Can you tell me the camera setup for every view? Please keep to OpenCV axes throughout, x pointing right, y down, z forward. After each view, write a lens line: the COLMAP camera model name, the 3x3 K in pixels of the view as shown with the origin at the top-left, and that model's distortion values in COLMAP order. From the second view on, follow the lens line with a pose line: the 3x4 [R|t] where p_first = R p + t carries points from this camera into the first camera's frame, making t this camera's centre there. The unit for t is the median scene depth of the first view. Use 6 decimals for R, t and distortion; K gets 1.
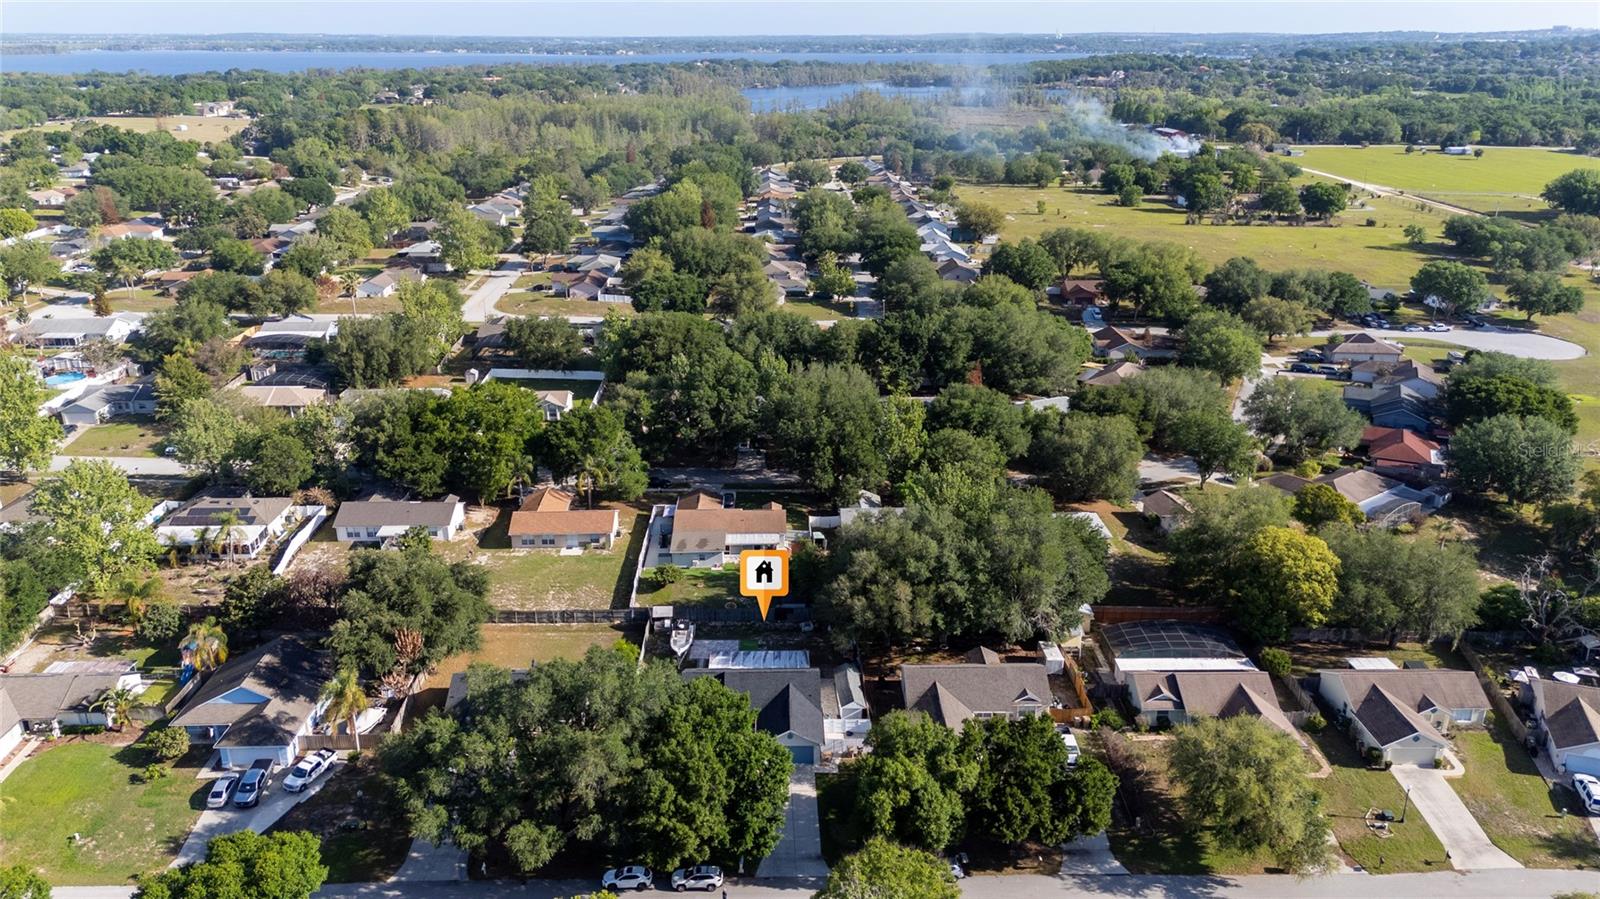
lens RADIAL K [[1172.8, 0, 800.0], [0, 1172.8, 449.5], [0, 0, 1]] dist [0.056540, -0.047052]
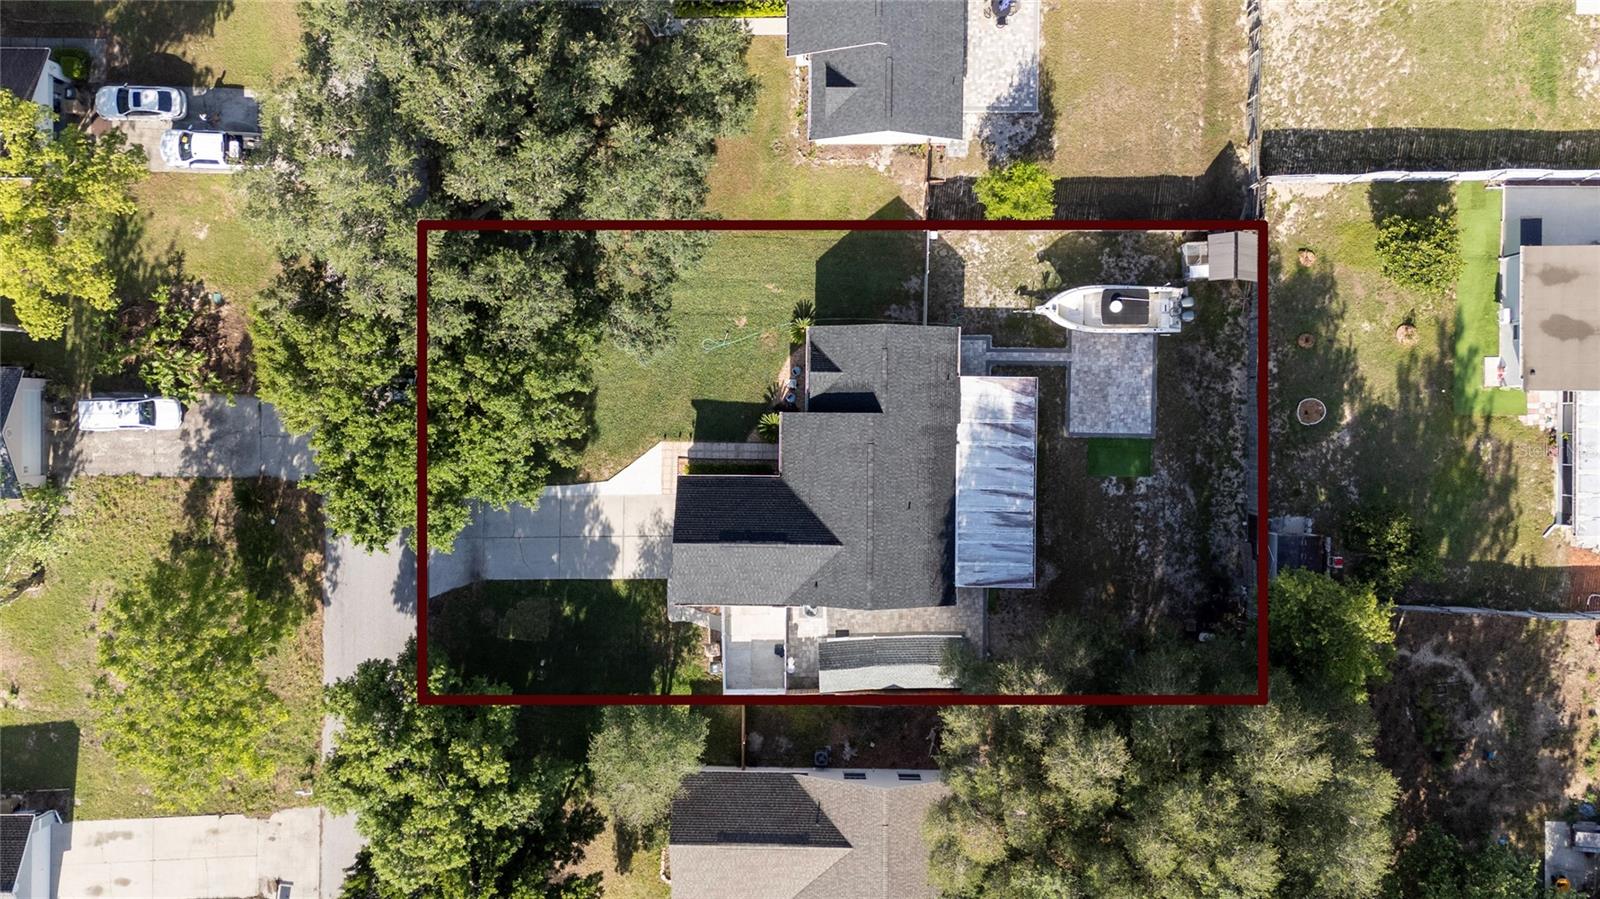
lens RADIAL K [[1172.8, 0, 800.0], [0, 1172.8, 449.5], [0, 0, 1]] dist [0.056540, -0.047052]
pose [[-0.029223, 0.999401, 0.018533, -0.042303], [-0.343632, -0.027455, 0.938703, -0.184275], [0.938650, 0.021063, 0.344229, 0.595653]]
